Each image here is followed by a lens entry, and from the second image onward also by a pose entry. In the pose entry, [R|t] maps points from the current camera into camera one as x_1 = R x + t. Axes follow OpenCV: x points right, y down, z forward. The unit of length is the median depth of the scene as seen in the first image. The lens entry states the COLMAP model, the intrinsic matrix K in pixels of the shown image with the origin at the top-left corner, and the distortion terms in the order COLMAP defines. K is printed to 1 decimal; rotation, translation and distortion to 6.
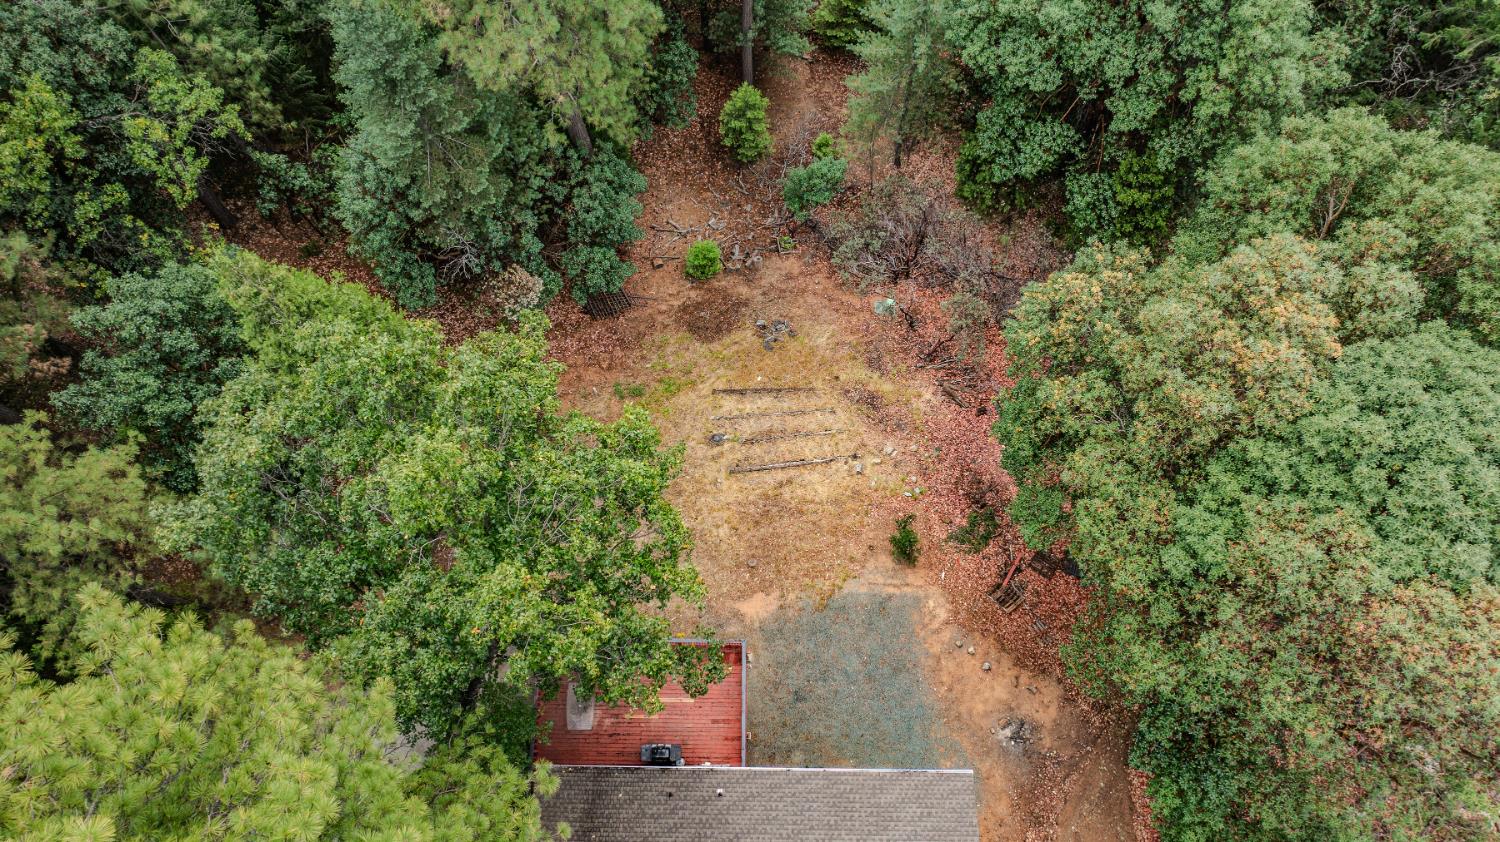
lens RADIAL K [[1040.1, 0, 755.7], [0, 1040.1, 420.7], [0, 0, 1]] dist [-0.029154, -0.000125]
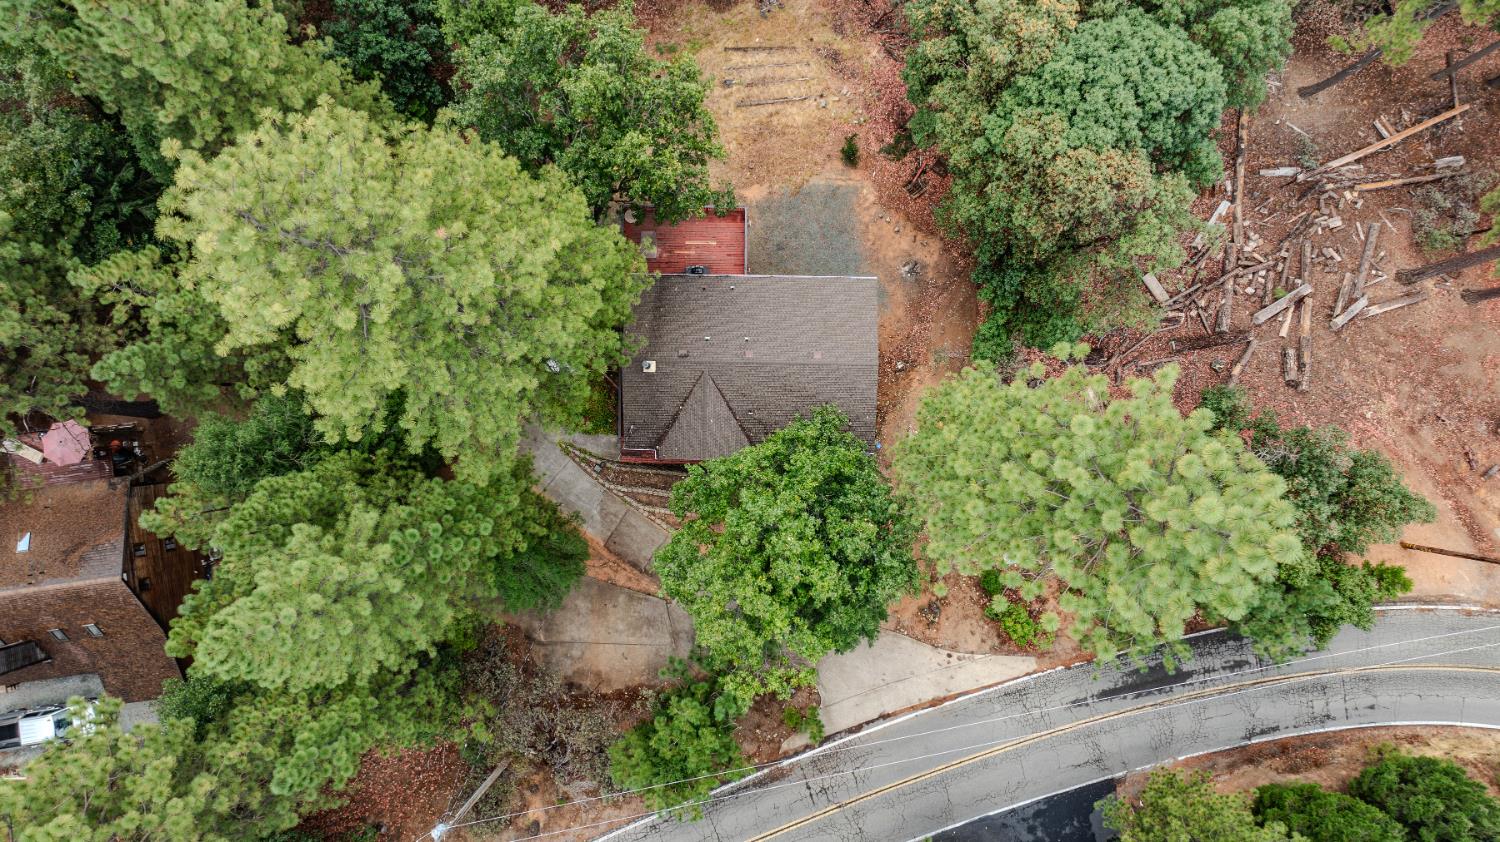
lens RADIAL K [[1040.1, 0, 755.7], [0, 1040.1, 420.7], [0, 0, 1]] dist [-0.029154, -0.000125]
pose [[0.999979, 0.006454, 0.000734, 0.005465], [-0.006370, 0.952349, 0.304944, 0.036152], [0.001269, -0.304943, 0.952370, -0.776467]]
